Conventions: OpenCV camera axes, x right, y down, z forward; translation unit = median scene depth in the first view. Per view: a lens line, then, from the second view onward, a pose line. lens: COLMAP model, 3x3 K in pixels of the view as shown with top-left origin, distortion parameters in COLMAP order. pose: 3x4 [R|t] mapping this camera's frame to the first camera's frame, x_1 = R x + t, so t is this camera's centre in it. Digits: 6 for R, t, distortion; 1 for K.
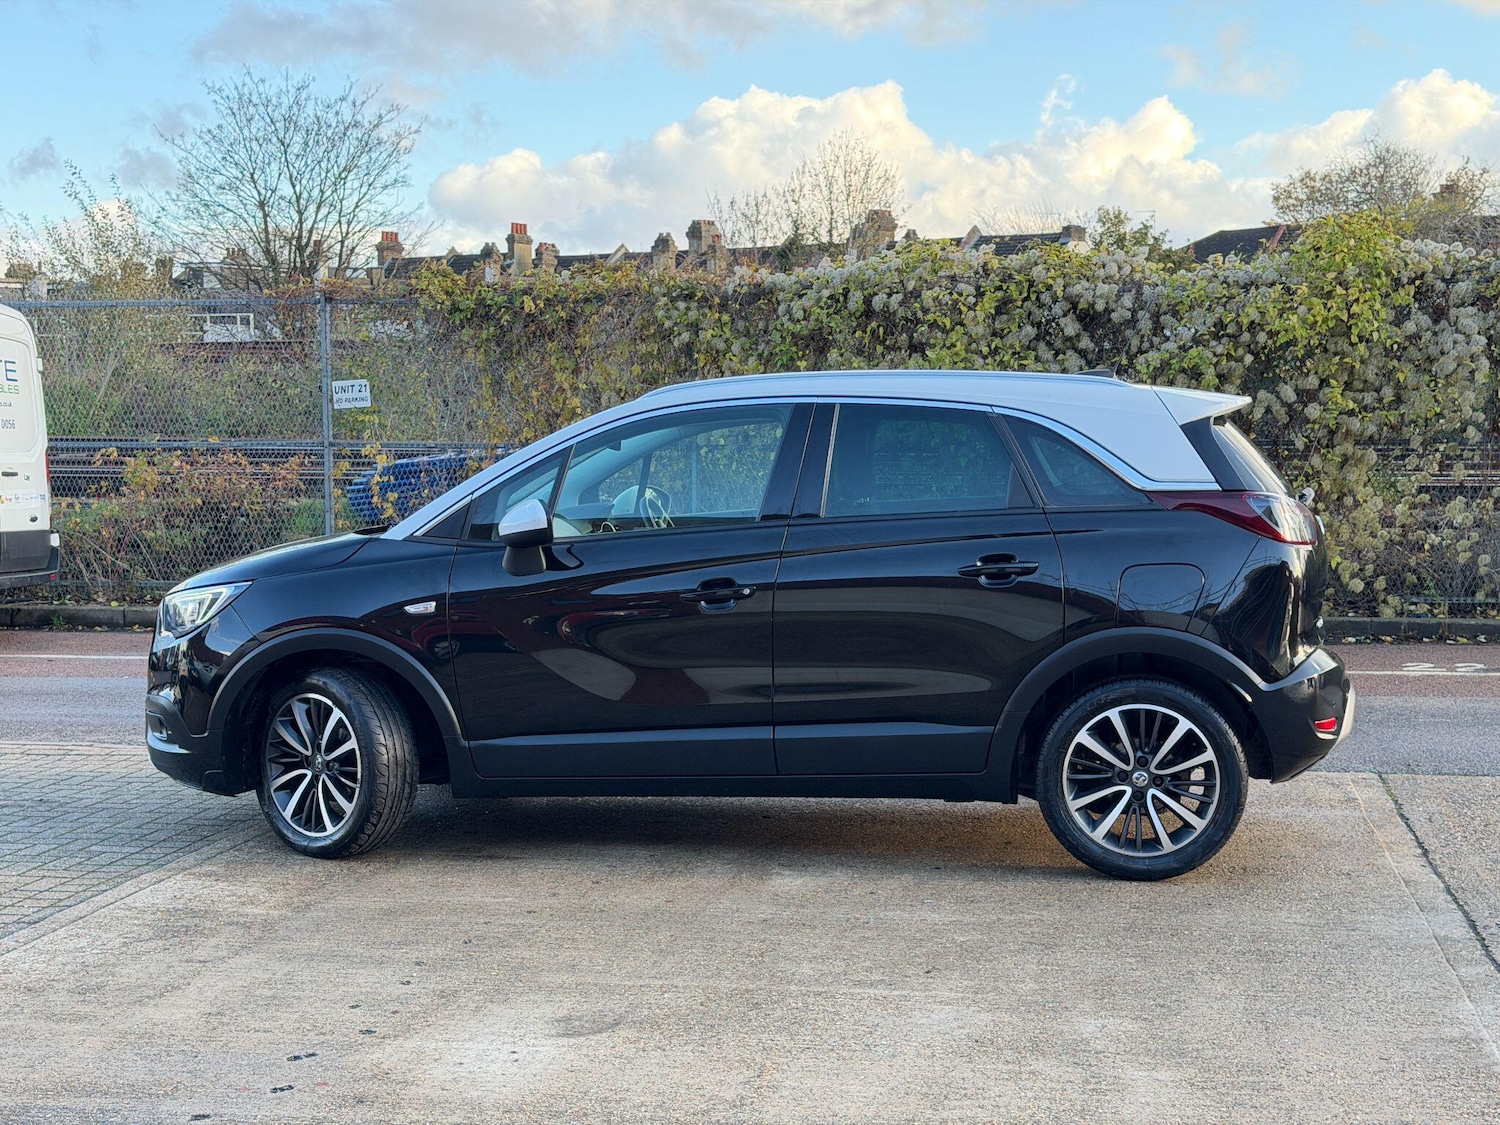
lens RADIAL K [[2108.0, 0, 727.6], [0, 2108.0, 609.3], [0, 0, 1]] dist [0.120299, 0.000000]
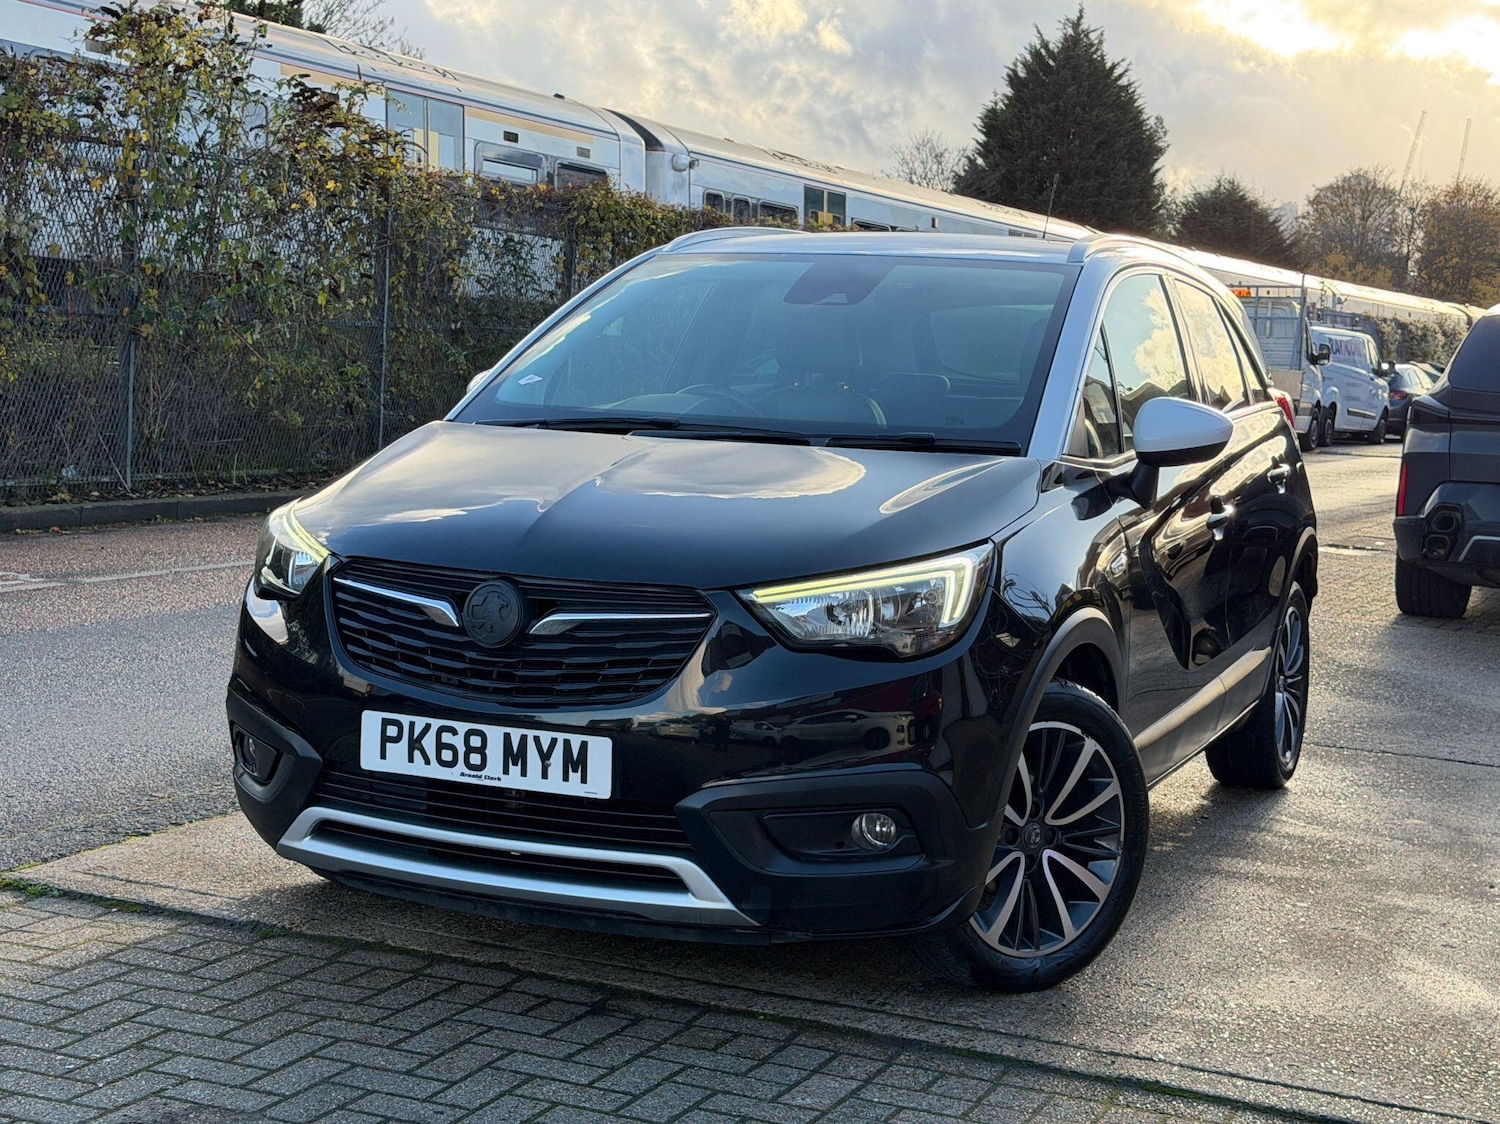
lens RADIAL K [[2325.8, 0, 734.9], [0, 2325.8, 611.5], [0, 0, 1]] dist [0.114741, 0.000000]
pose [[0.255285, -0.091169, 0.962558, -0.865173], [0.035645, 0.995755, 0.084860, -0.051272], [-0.966209, 0.012647, 0.257451, 0.927210]]
